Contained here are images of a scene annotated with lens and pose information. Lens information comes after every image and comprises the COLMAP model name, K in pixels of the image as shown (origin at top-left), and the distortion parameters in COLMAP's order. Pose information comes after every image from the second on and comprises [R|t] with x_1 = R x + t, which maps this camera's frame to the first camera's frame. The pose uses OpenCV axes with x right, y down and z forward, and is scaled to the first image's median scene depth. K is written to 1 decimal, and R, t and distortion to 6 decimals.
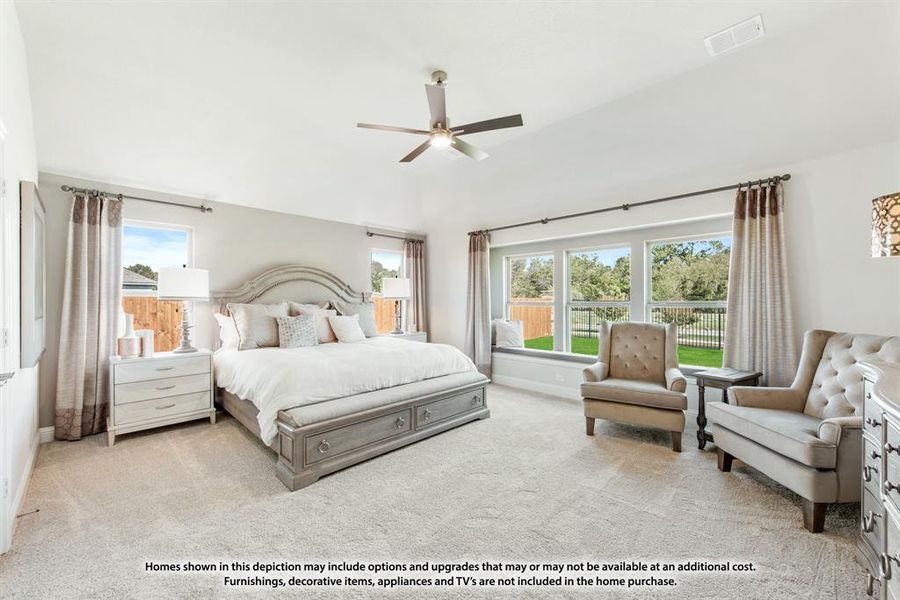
lens RADIAL K [[357.9, 0, 450.0], [0, 357.9, 297.9], [0, 0, 1]] dist [0.001246, 0.000217]
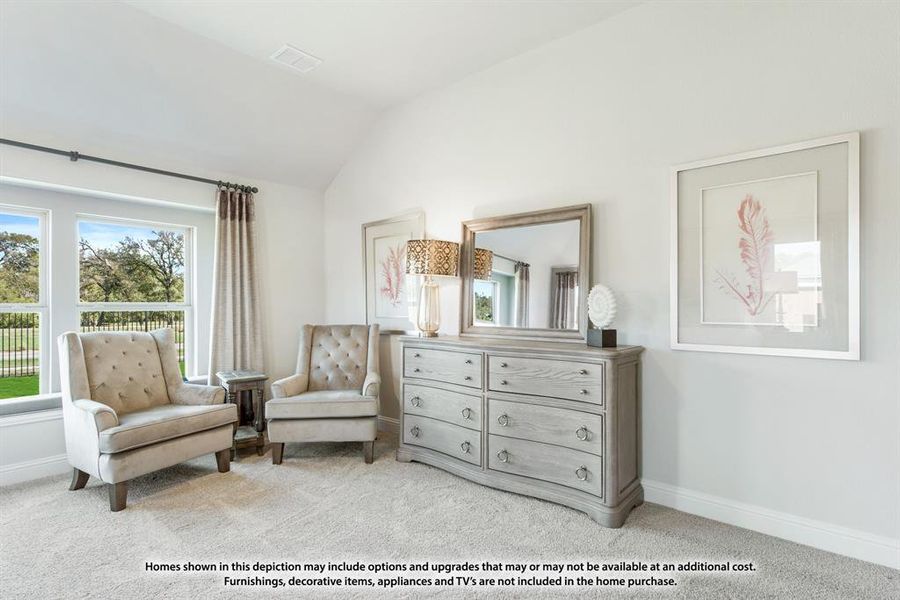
lens RADIAL K [[452.7, 0, 445.5], [0, 452.7, 302.6], [0, 0, 1]] dist [0.011850, -0.004081]
pose [[-0.065260, 0.010527, 0.997813, -0.453149], [-0.000310, 0.999944, -0.010570, 0.022099], [-0.997868, -0.000999, -0.065253, 0.467481]]
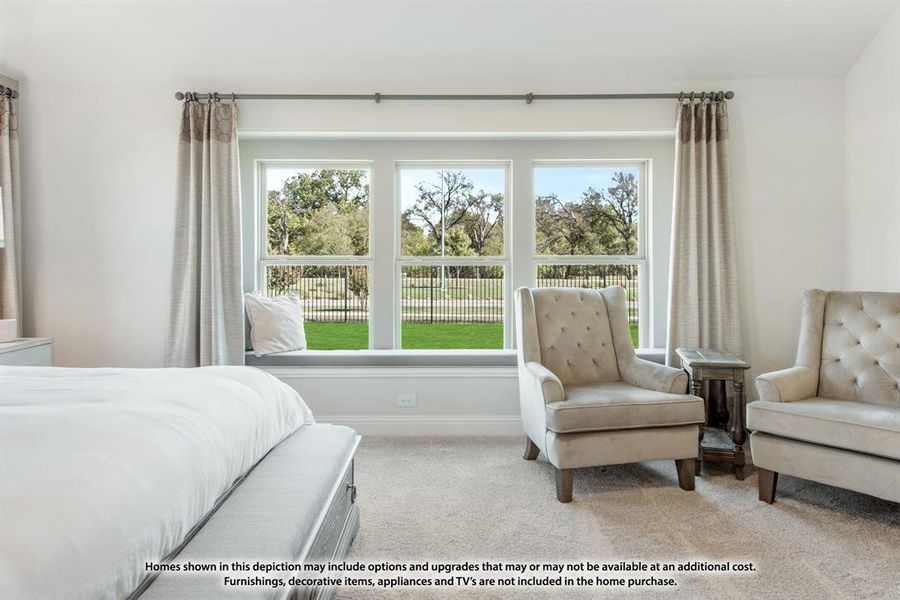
lens RADIAL K [[557.4, 0, 452.4], [0, 557.4, 256.3], [0, 0, 1]] dist [0.023198, -0.007358]
pose [[0.708707, 0.008428, 0.705453, -0.319203], [-0.006285, 0.999964, -0.005633, 0.021722], [-0.705475, -0.000441, 0.708735, 0.517906]]
